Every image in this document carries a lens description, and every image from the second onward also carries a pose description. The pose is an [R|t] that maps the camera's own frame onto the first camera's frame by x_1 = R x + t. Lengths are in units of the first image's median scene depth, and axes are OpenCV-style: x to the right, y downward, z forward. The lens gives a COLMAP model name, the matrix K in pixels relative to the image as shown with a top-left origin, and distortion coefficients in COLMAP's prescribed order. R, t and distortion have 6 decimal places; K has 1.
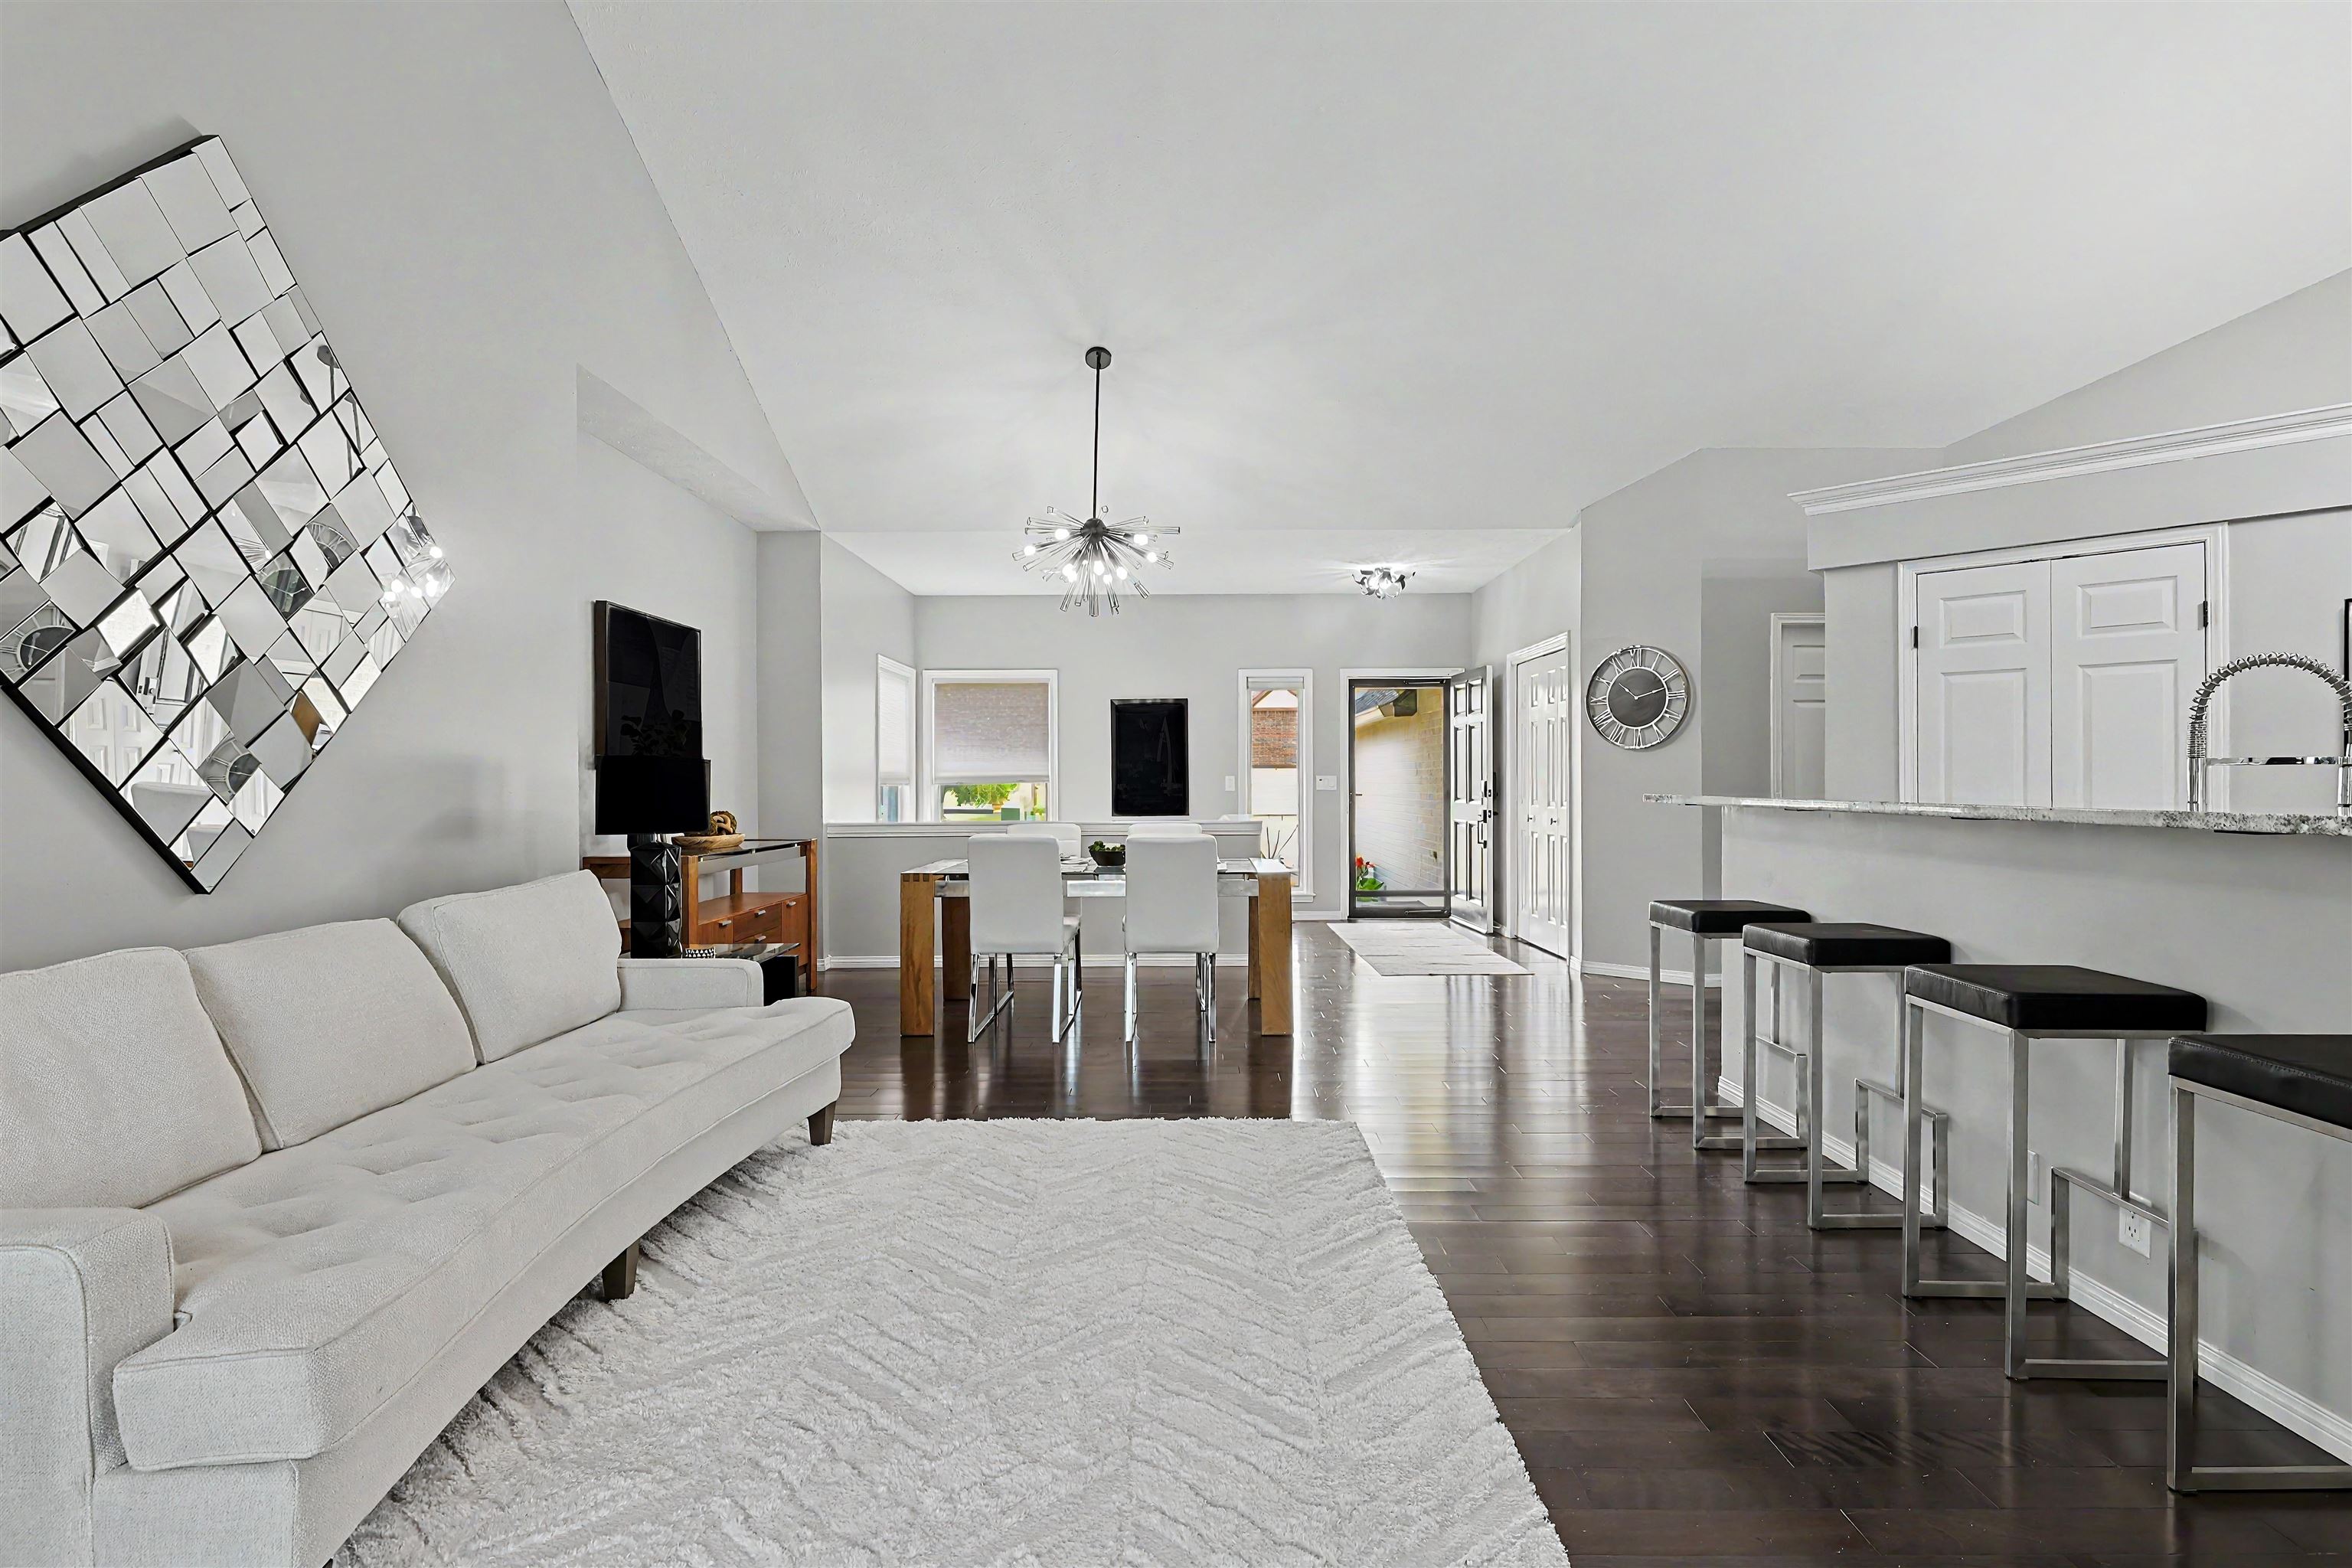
lens RADIAL K [[1126.5, 0, 1168.9], [0, 1126.5, 781.9], [0, 0, 1]] dist [-0.000565, -0.002021]
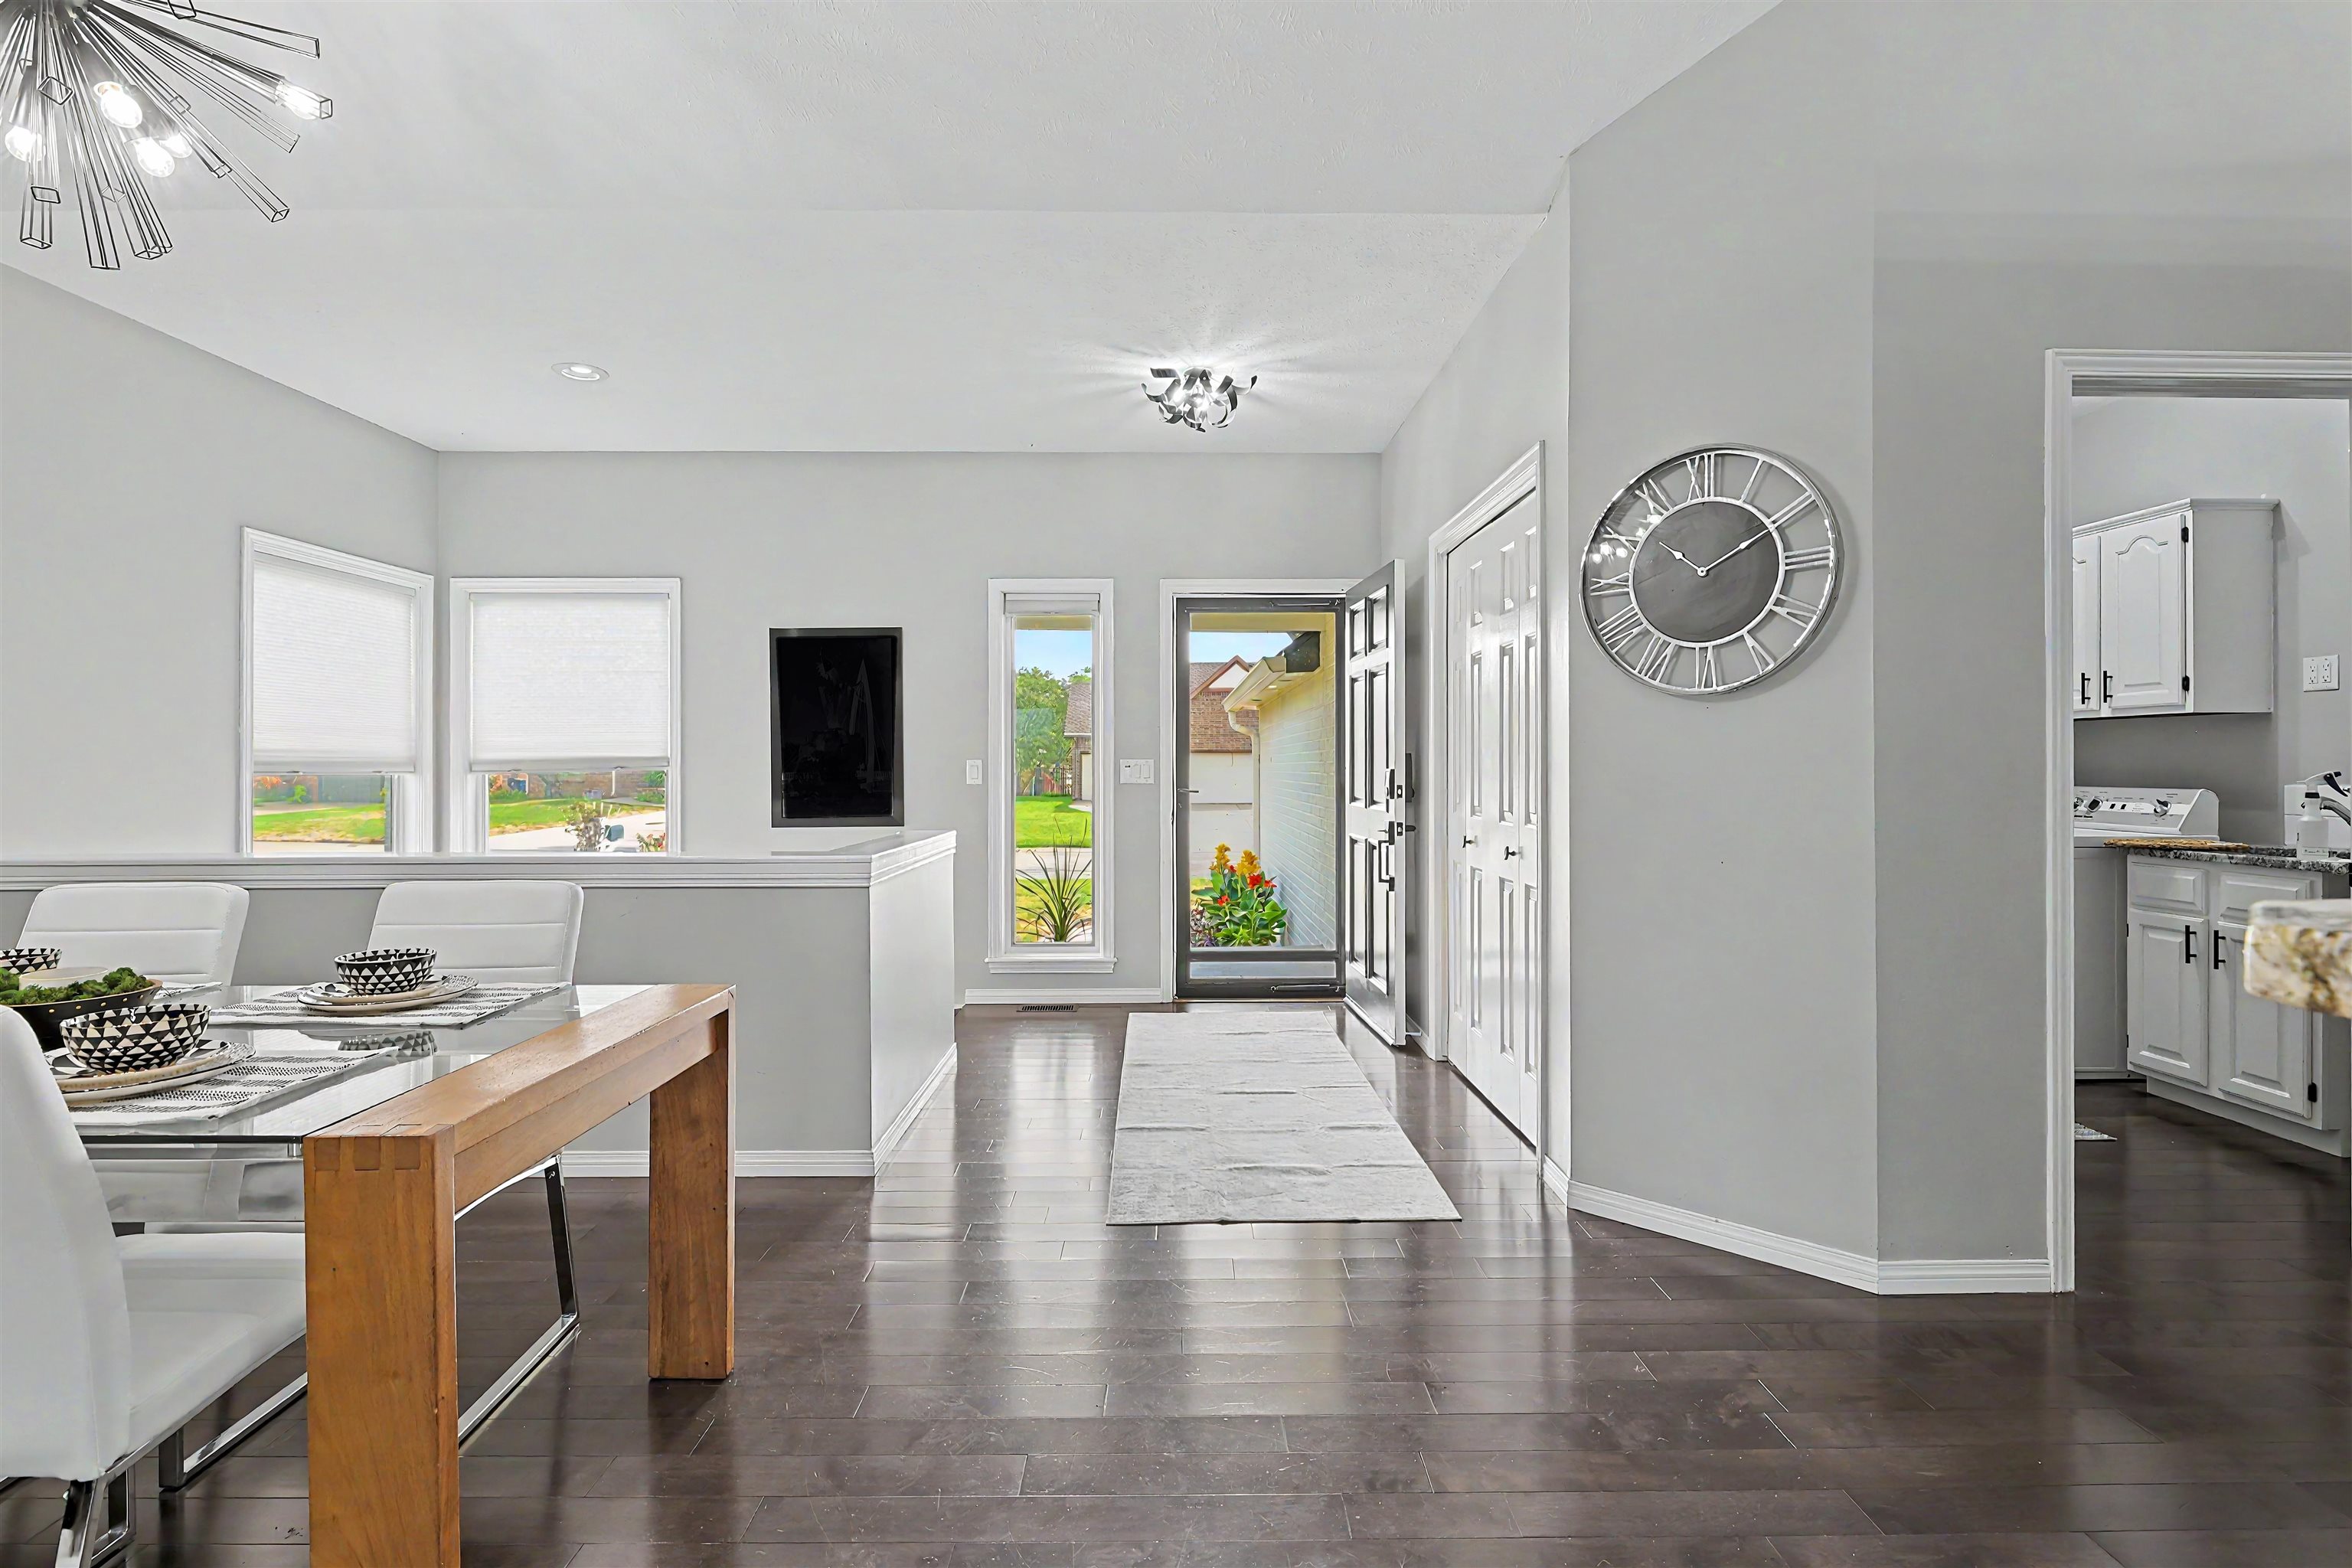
lens RADIAL K [[1126.5, 0, 1183.5], [0, 1126.5, 763.8], [0, 0, 1]] dist [-0.000565, -0.002021]
pose [[0.999401, 0.001260, 0.034582, 0.156852], [-0.001163, 0.999995, -0.002846, -0.001648], [-0.034585, 0.002804, 0.999398, 0.443786]]
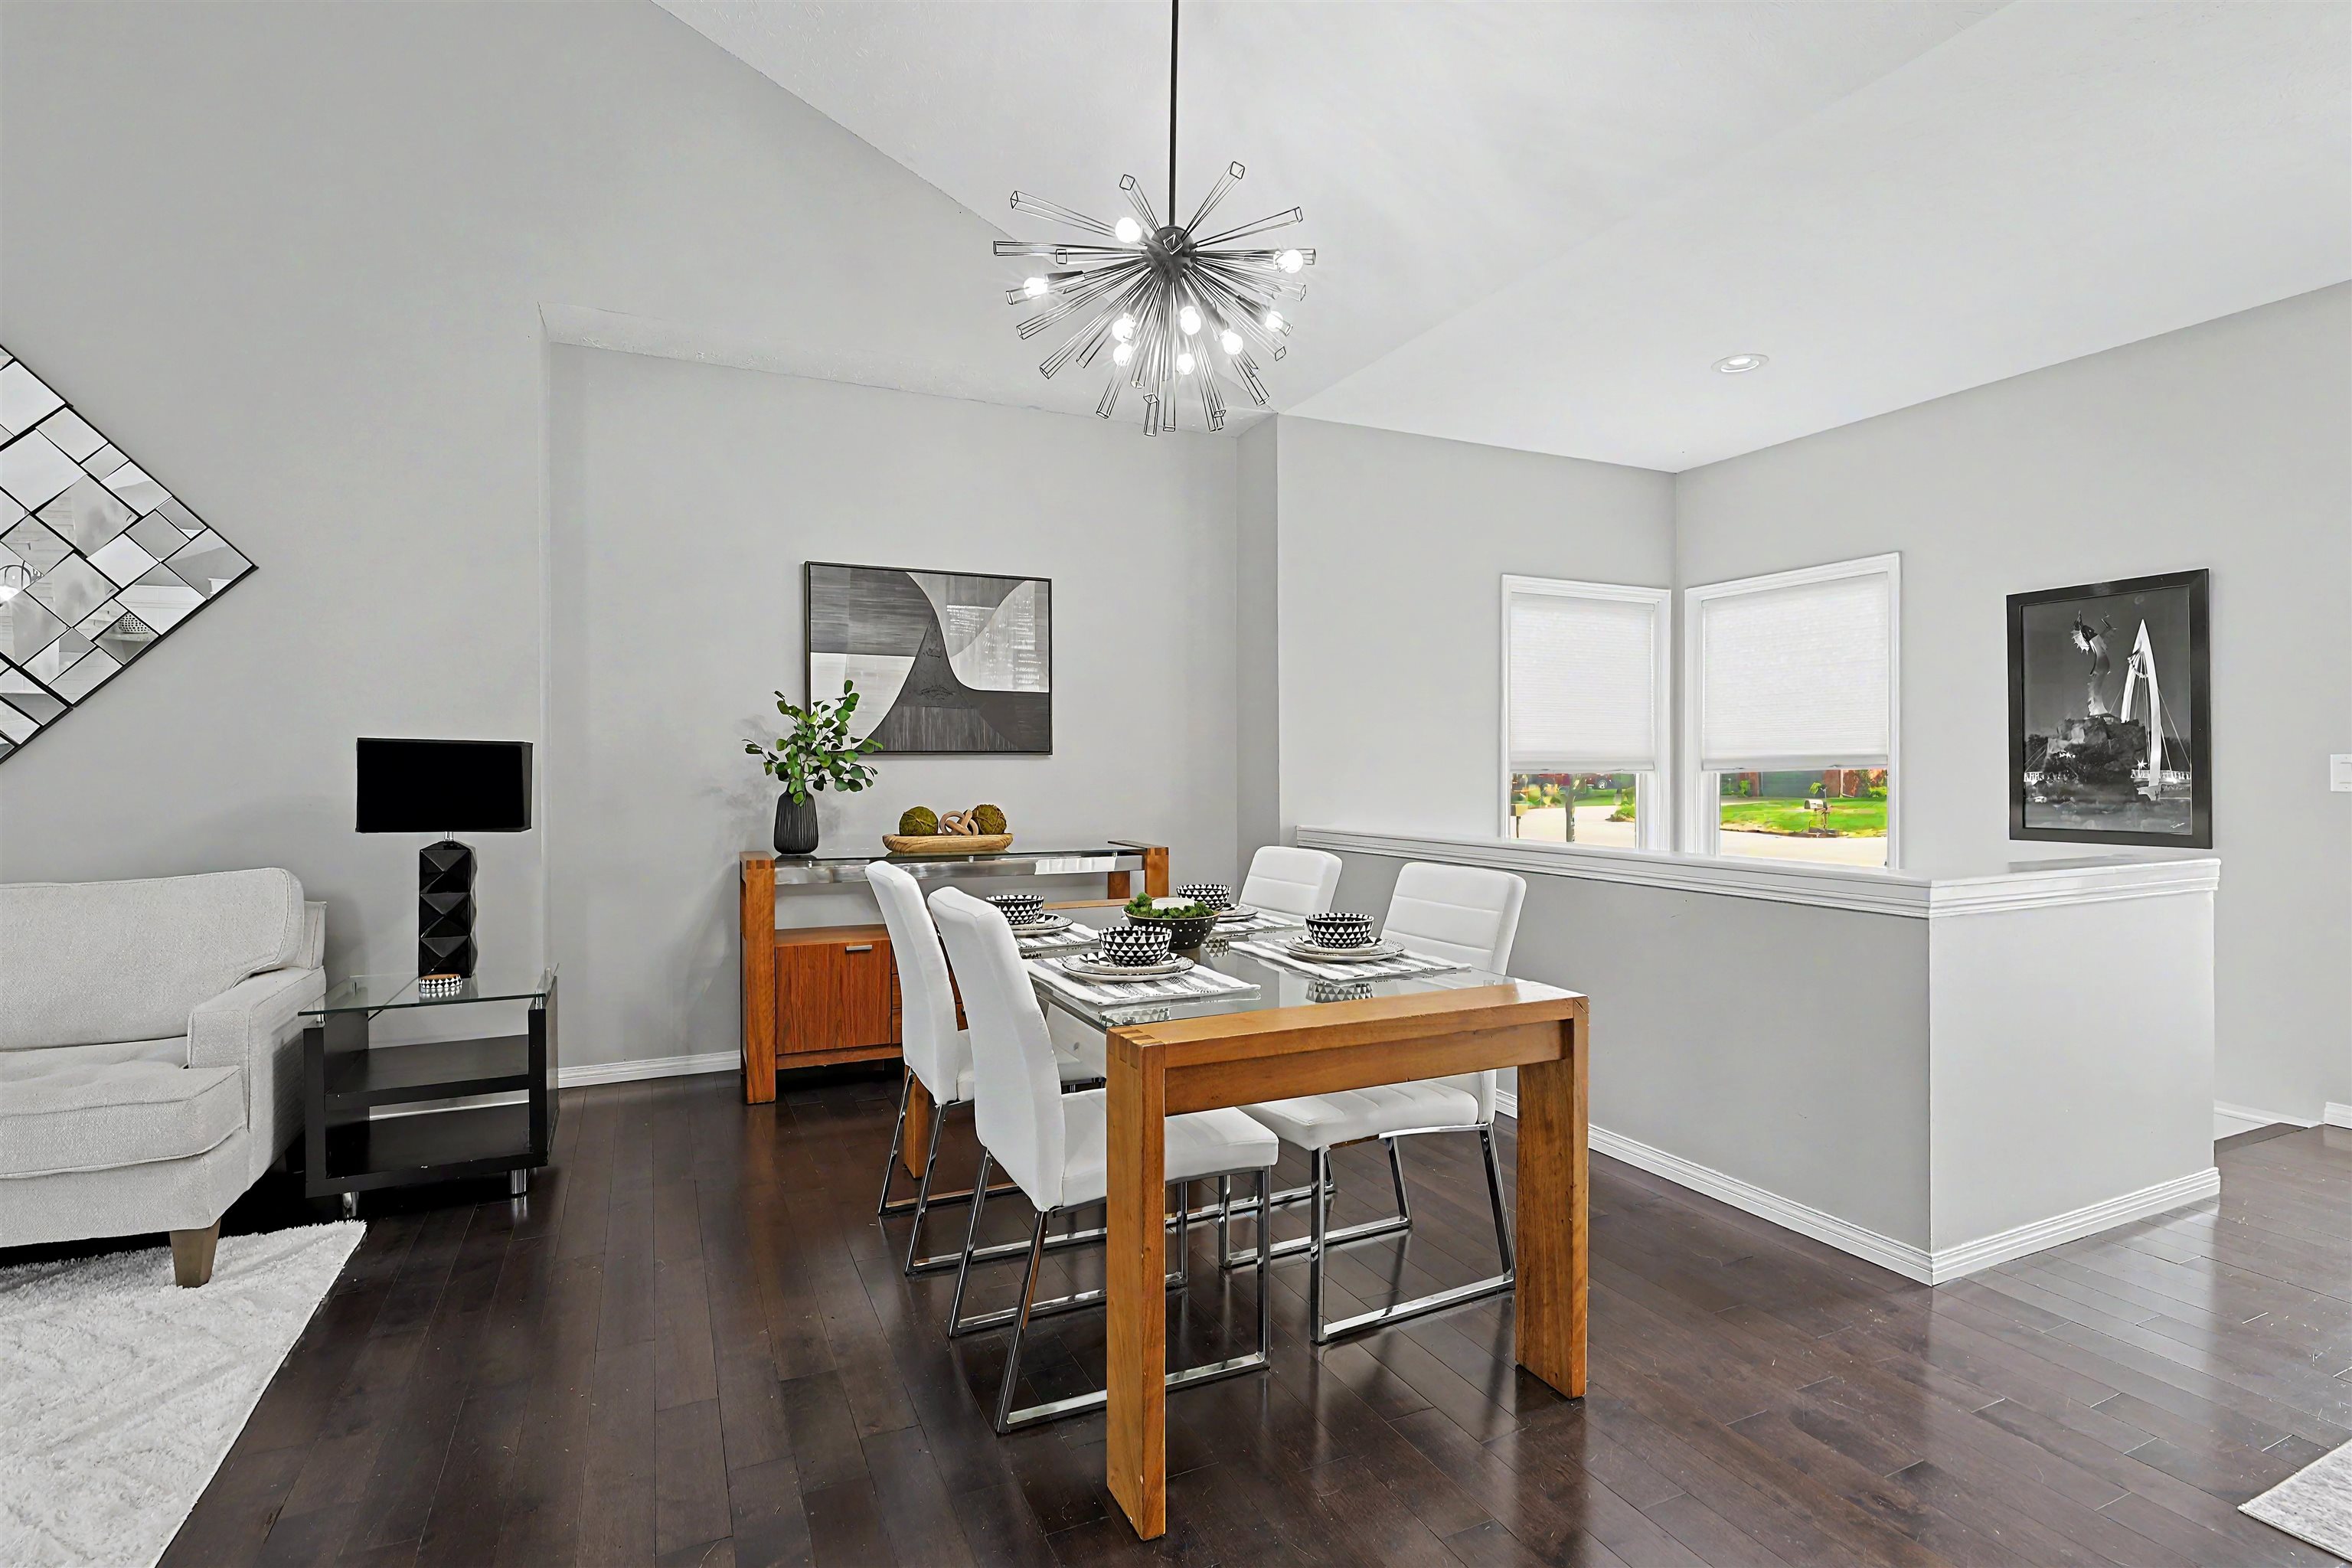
lens RADIAL K [[1126.5, 0, 1177.1], [0, 1126.5, 777.7], [0, 0, 1]] dist [-0.000565, -0.002021]
pose [[0.443838, 0.009692, -0.896054, 0.241414], [0.001321, 0.999933, 0.011470, -0.002131], [0.896106, -0.006274, 0.443796, 0.514955]]
